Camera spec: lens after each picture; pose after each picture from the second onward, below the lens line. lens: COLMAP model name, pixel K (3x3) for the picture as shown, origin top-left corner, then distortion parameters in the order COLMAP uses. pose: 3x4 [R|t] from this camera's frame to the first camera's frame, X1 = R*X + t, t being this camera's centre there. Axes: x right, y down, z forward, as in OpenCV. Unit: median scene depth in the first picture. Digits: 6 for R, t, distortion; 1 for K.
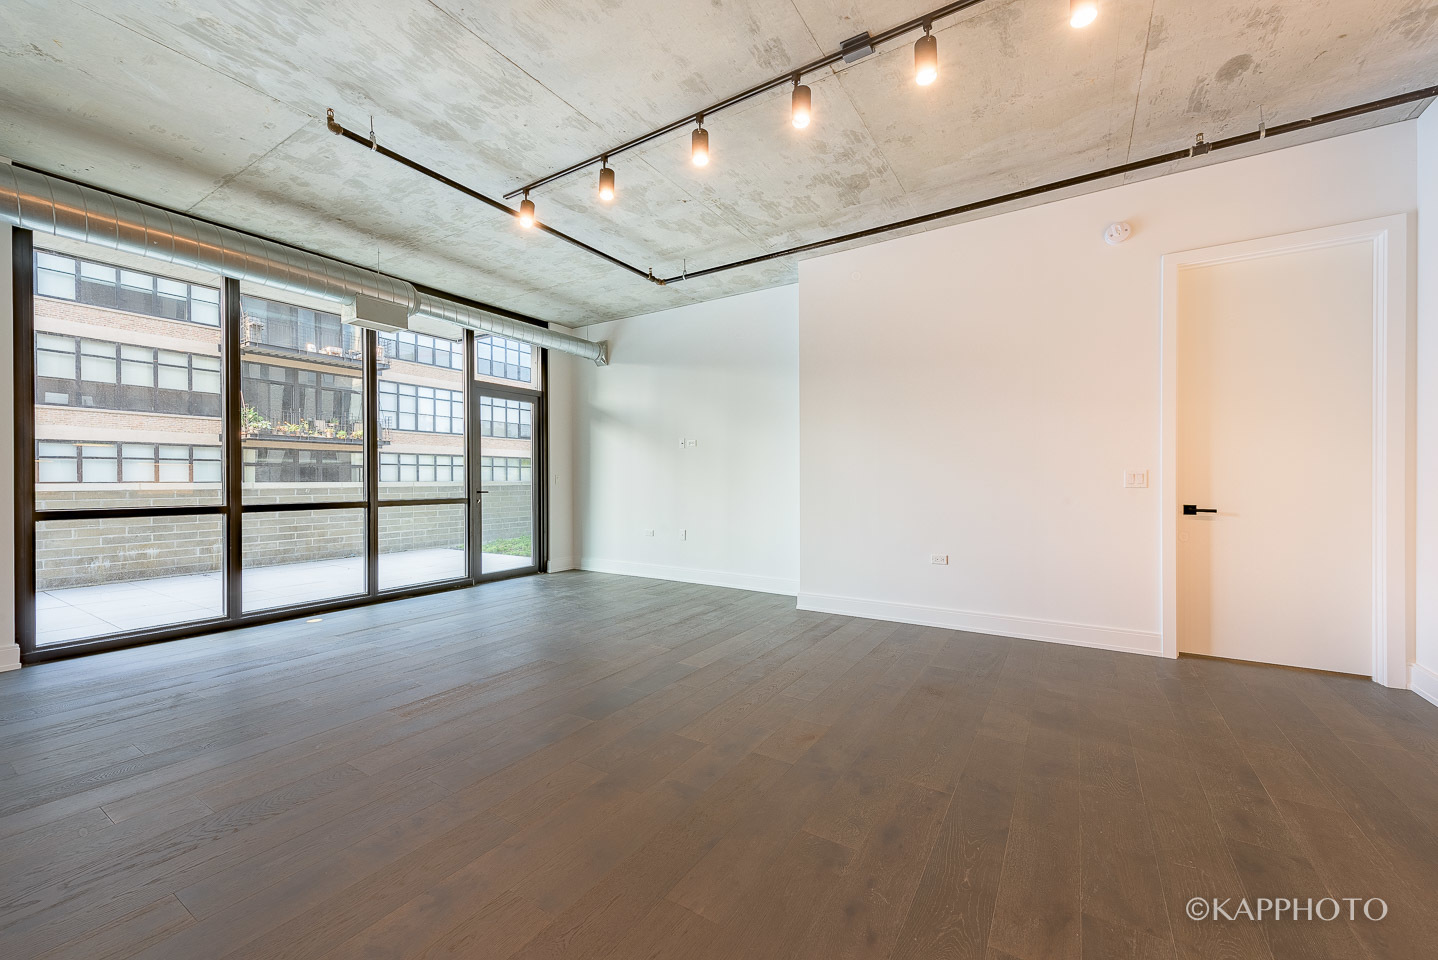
lens RADIAL K [[601.6, 0, 719.4], [0, 601.6, 486.2], [0, 0, 1]] dist [0.002761, -0.000141]
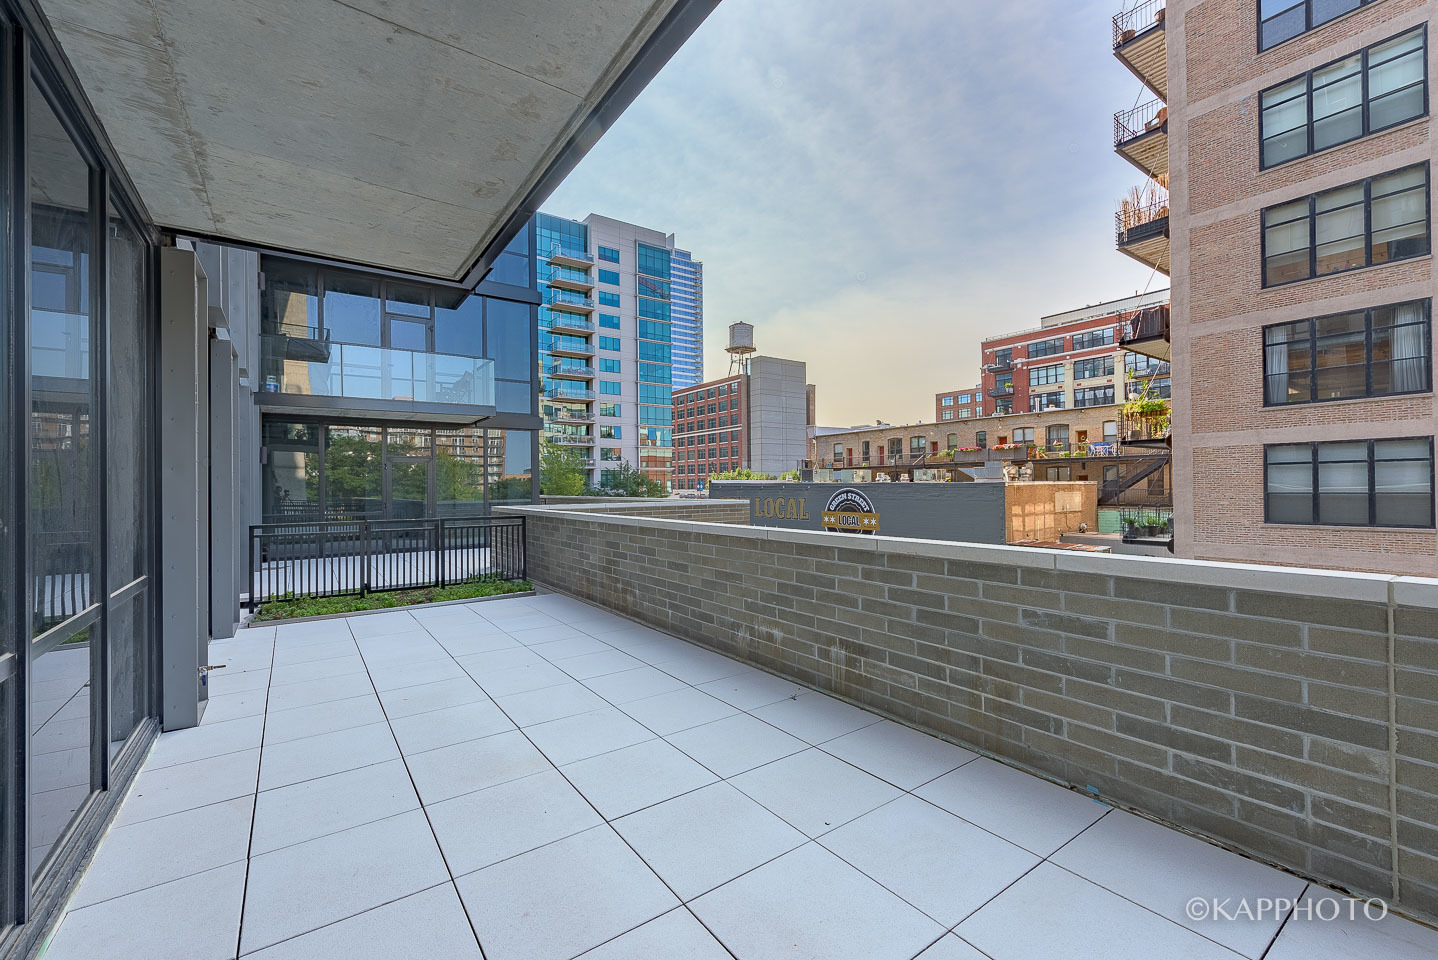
lens RADIAL K [[593.4, 0, 748.2], [0, 593.4, 482.8], [0, 0, 1]] dist [-0.020177, -0.000136]
pose [[-0.419764, 0.001223, -0.907632, -0.343893], [0.004629, 0.999989, -0.000794, -0.058113], [0.907621, -0.004534, -0.419765, 1.269996]]
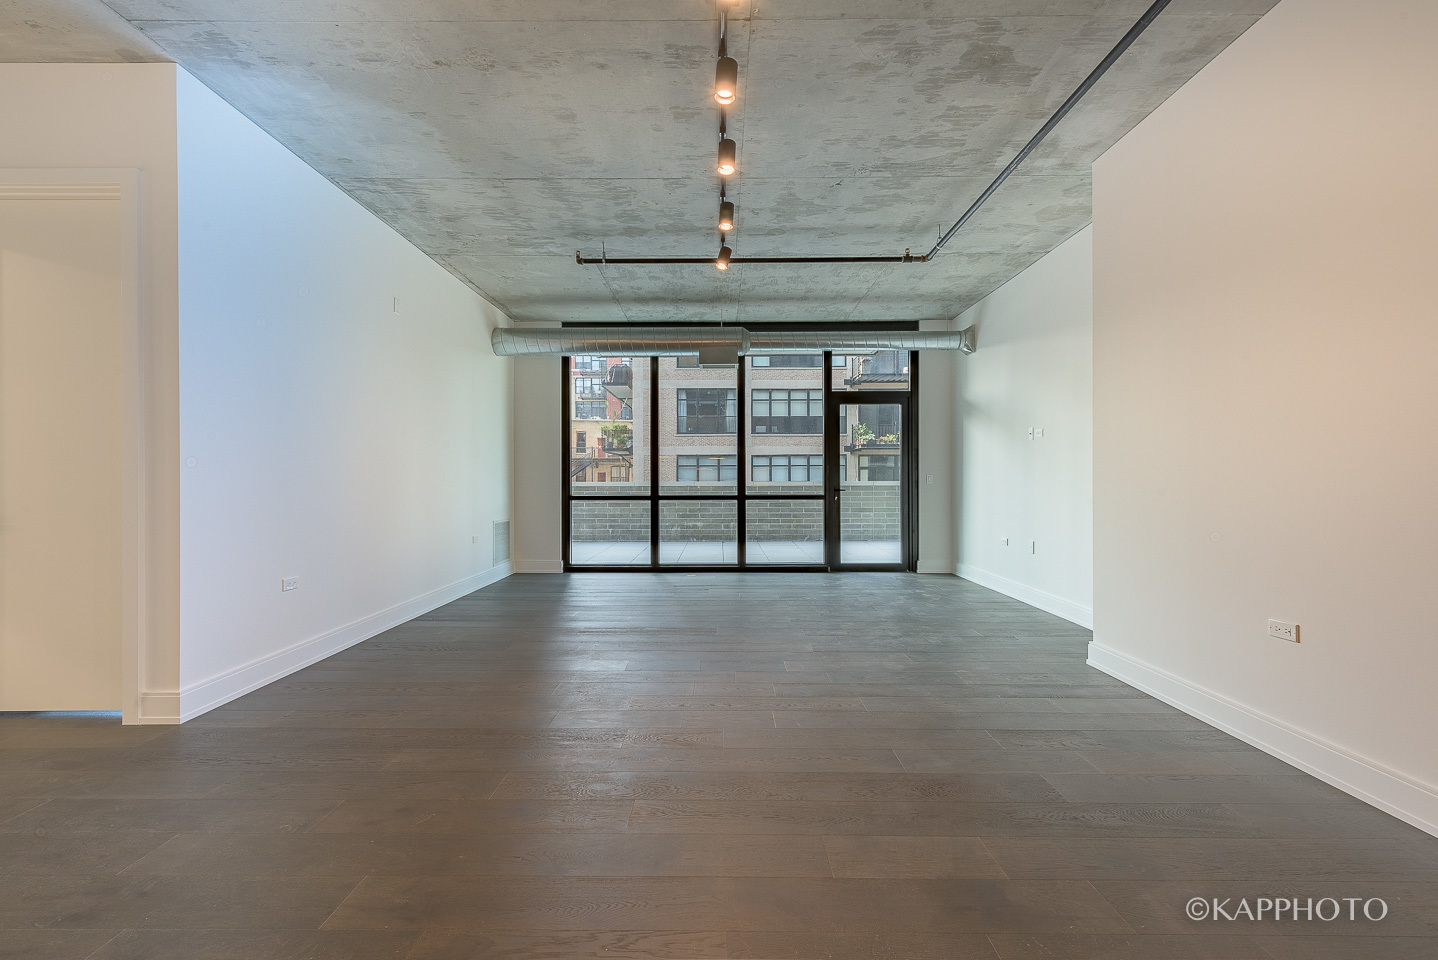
lens RADIAL K [[586.0, 0, 713.2], [0, 586.0, 484.9], [0, 0, 1]] dist [0.020817, 0.000009]
pose [[0.508141, 0.006514, -0.861249, 0.430787], [-0.008752, 0.999959, 0.002399, -0.000504], [0.861229, 0.006319, 0.508177, 0.241740]]
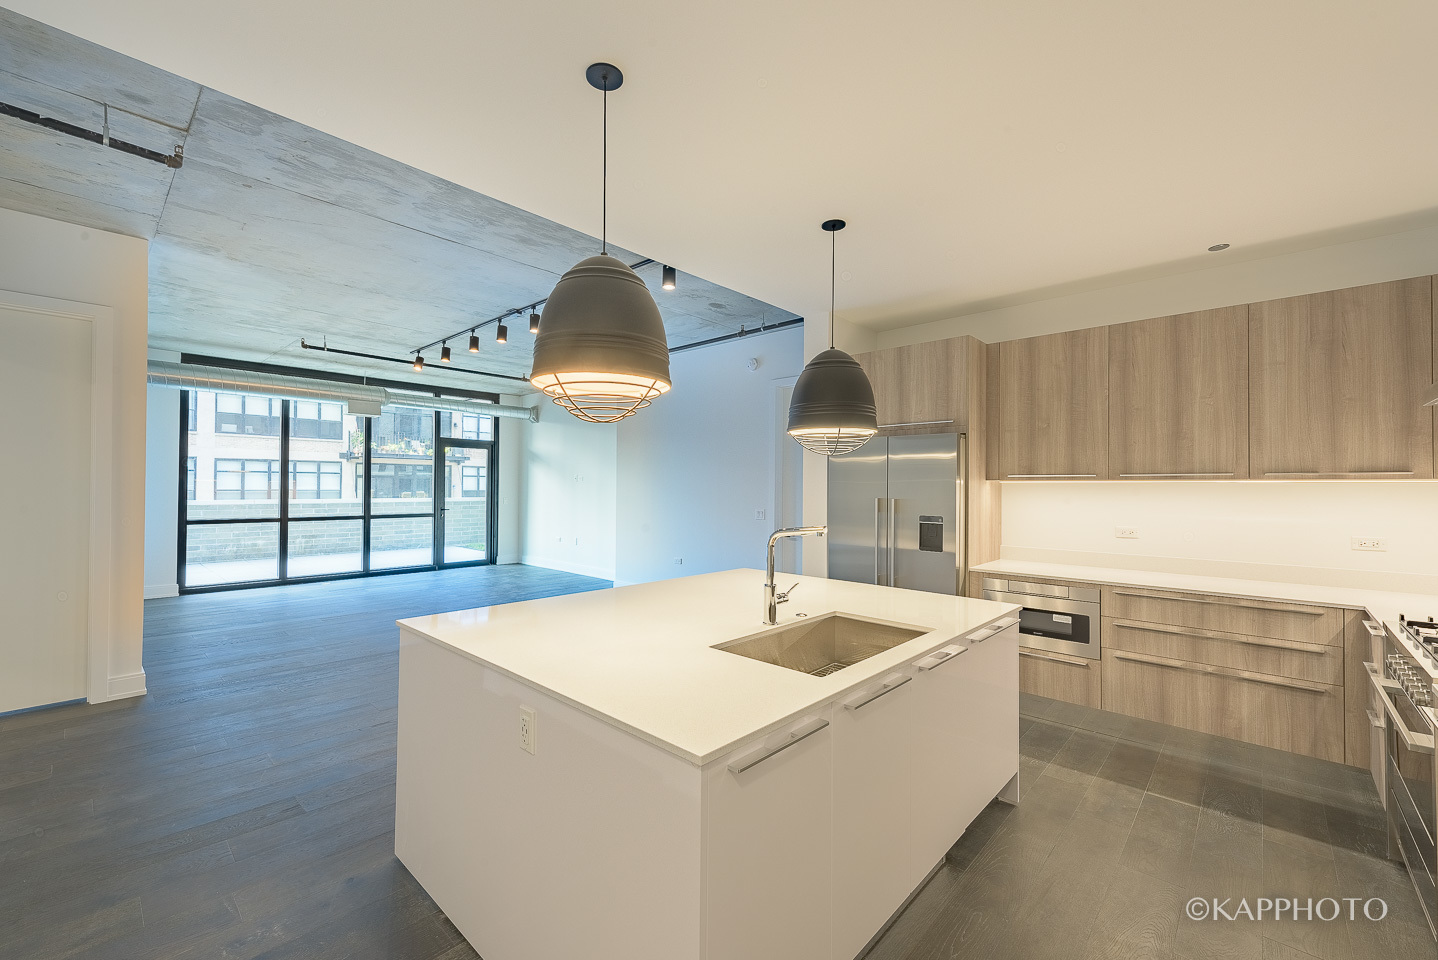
lens RADIAL K [[618.0, 0, 738.7], [0, 618.0, 484.8], [0, 0, 1]] dist [0.002769, 0.000057]
pose [[0.987242, 0.012486, -0.158736, 0.605782], [-0.014288, 0.999846, -0.010219, -0.048834], [0.158583, 0.012357, 0.987268, -0.451629]]
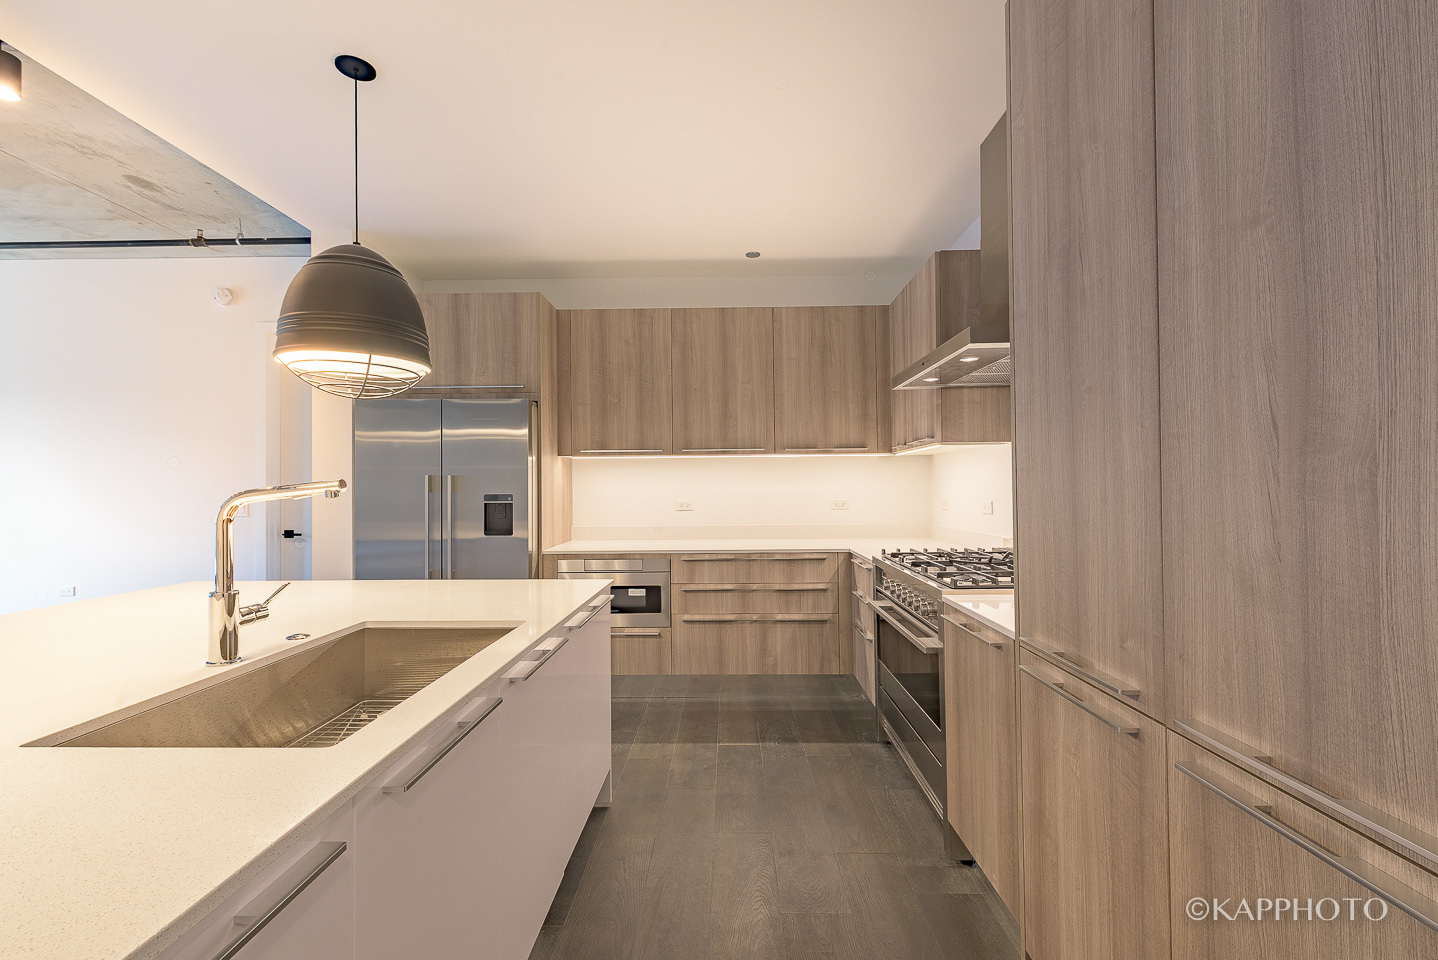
lens RADIAL K [[591.3, 0, 755.2], [0, 591.3, 478.2], [0, 0, 1]] dist [0.008793, -0.000066]
pose [[0.839856, 0.003266, 0.542800, 0.607143], [0.009273, 0.999750, -0.020364, -0.025041], [-0.542731, 0.022136, 0.839615, -0.343873]]
